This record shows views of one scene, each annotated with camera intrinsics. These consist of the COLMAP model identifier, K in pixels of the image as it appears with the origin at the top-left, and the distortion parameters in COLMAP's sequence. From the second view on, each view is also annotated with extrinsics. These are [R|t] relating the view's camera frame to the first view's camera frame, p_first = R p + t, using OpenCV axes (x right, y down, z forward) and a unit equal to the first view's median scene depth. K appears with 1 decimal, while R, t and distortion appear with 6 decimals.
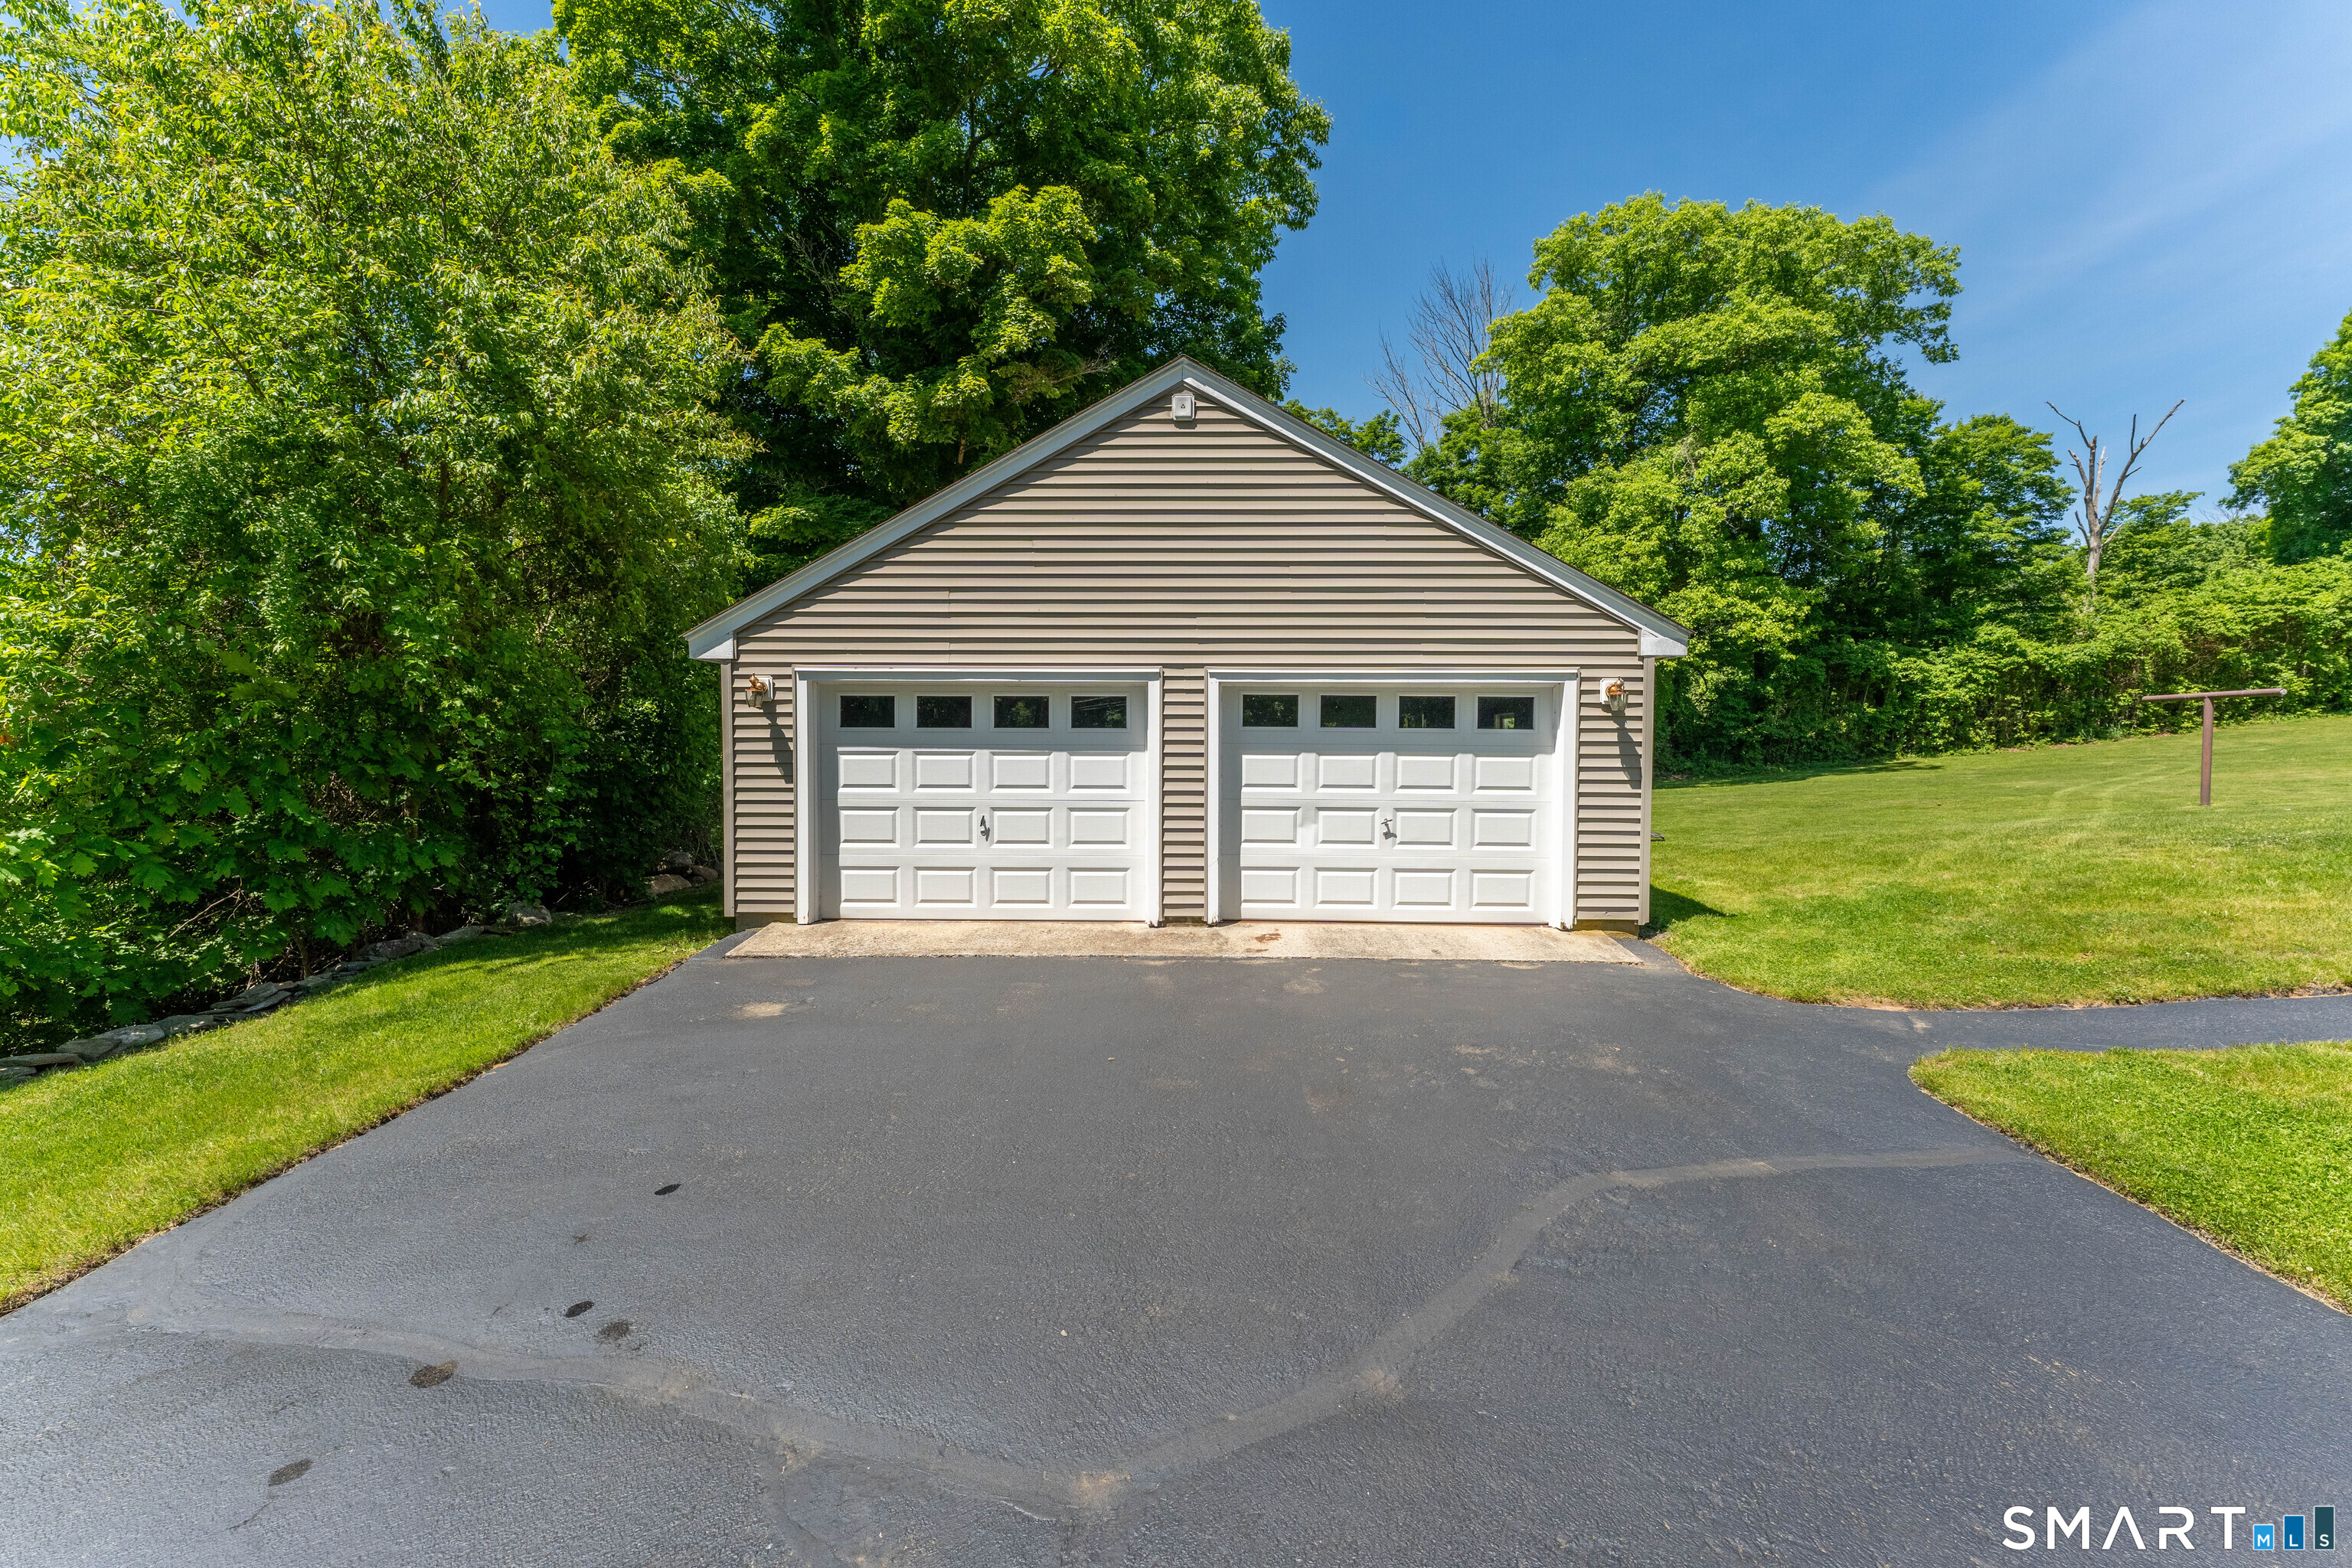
lens RADIAL K [[929.0, 0, 1171.9], [0, 929.0, 777.7], [0, 0, 1]] dist [0.001005, 0.000077]
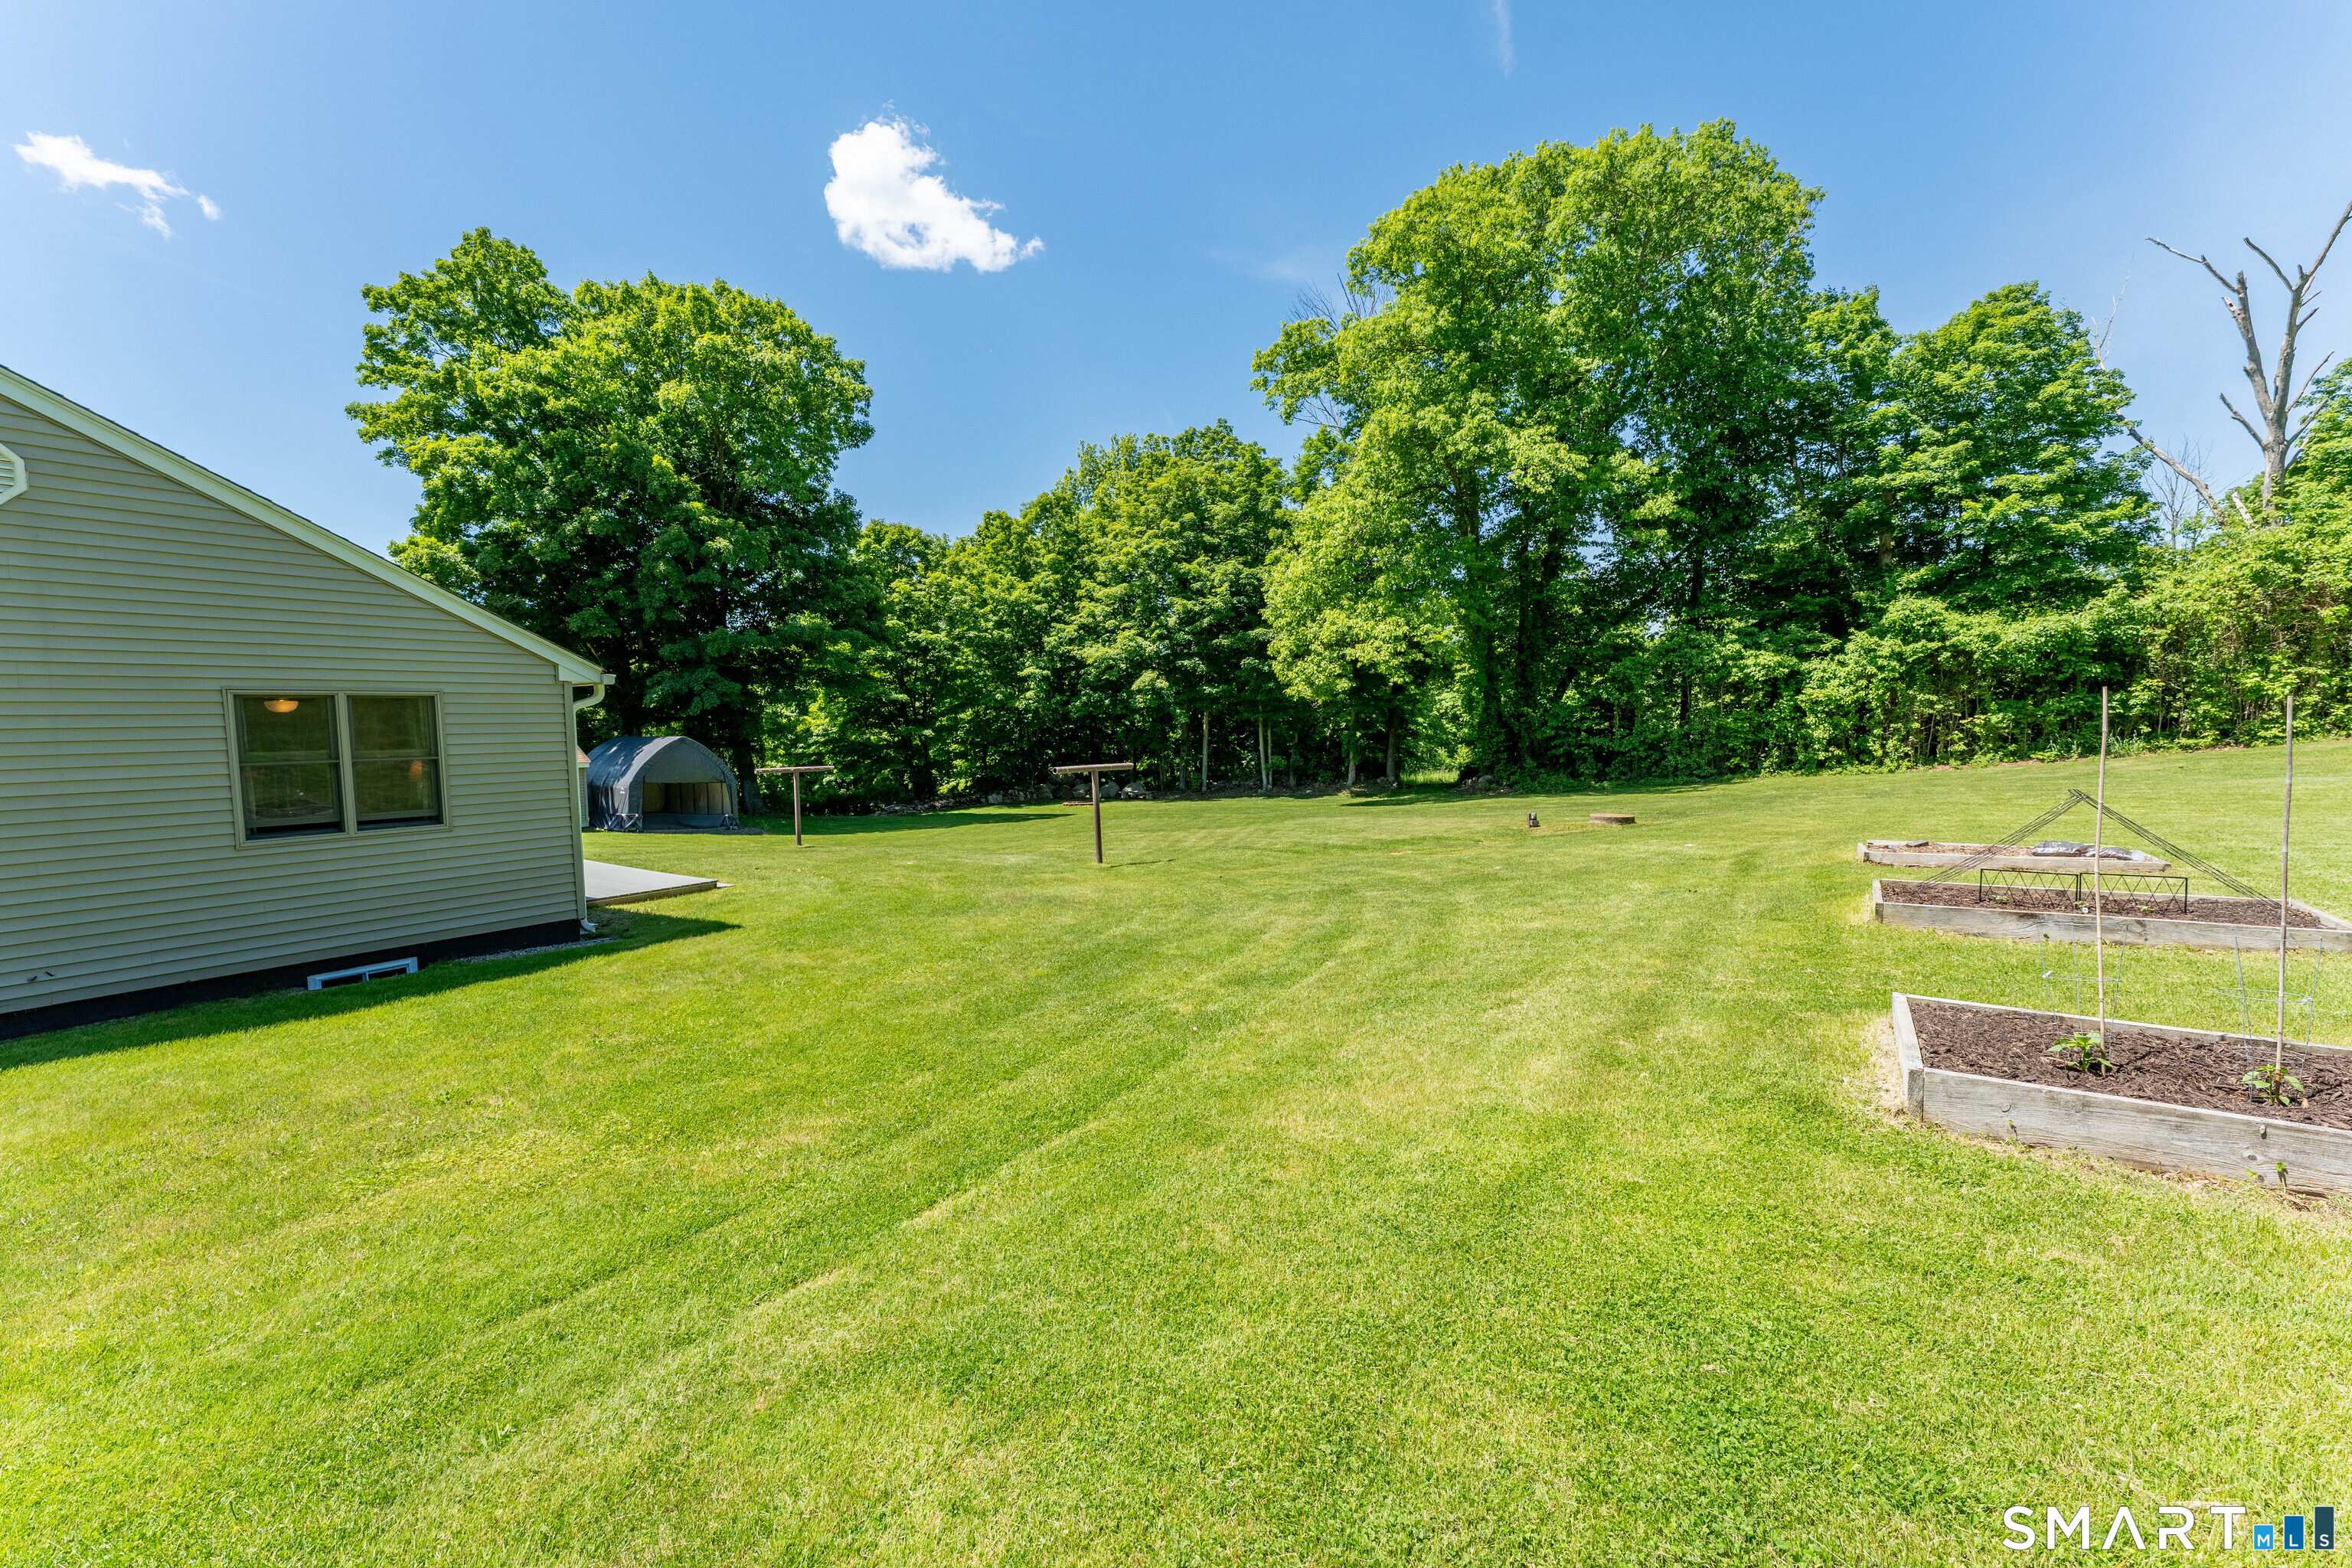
lens RADIAL K [[982.2, 0, 1174.4], [0, 982.2, 777.8], [0, 0, 1]] dist [0.007467, 0.000036]
pose [[0.817621, 0.018188, -0.575469, 3.373210], [-0.003118, 0.999626, 0.027163, -0.162595], [0.575748, -0.020414, 0.817372, 0.097161]]
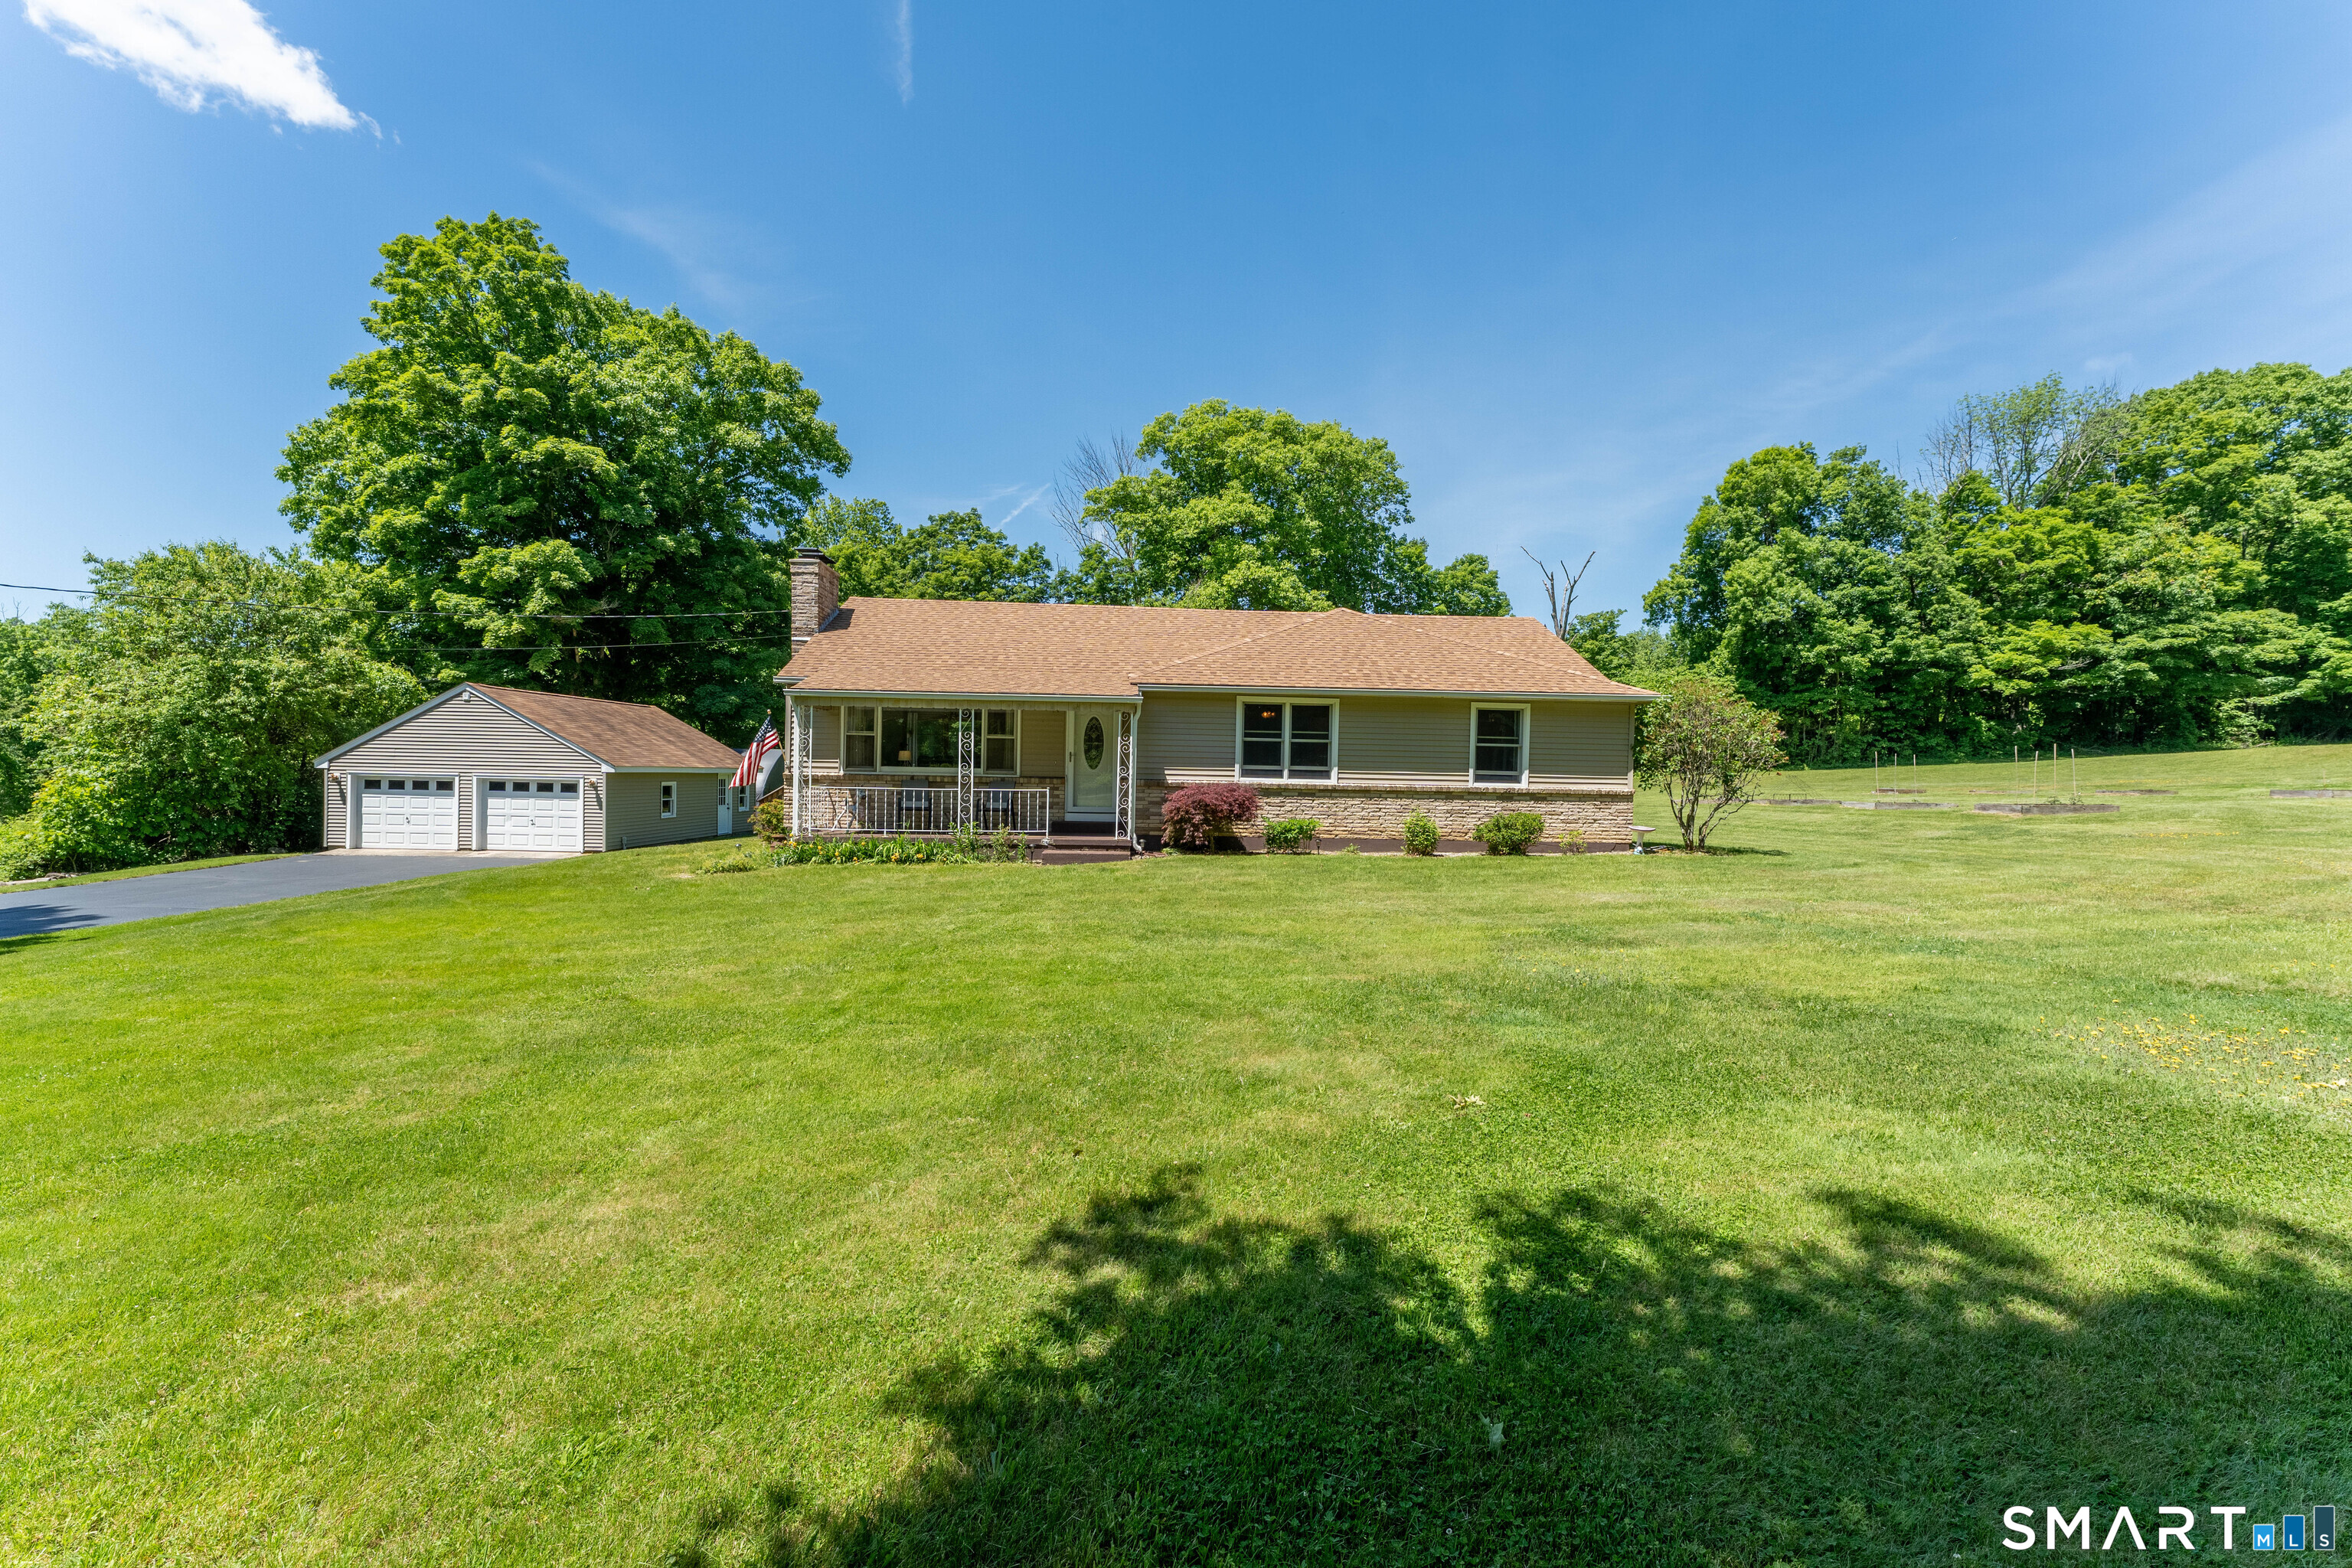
lens RADIAL K [[947.2, 0, 1176.0], [0, 947.2, 784.0], [0, 0, 1]] dist [-0.012808, 0.004956]
pose [[0.999014, 0.016025, 0.041415, 1.575232], [-0.014889, 0.999509, -0.027584, -0.015223], [-0.041837, 0.026940, 0.998761, -1.617198]]
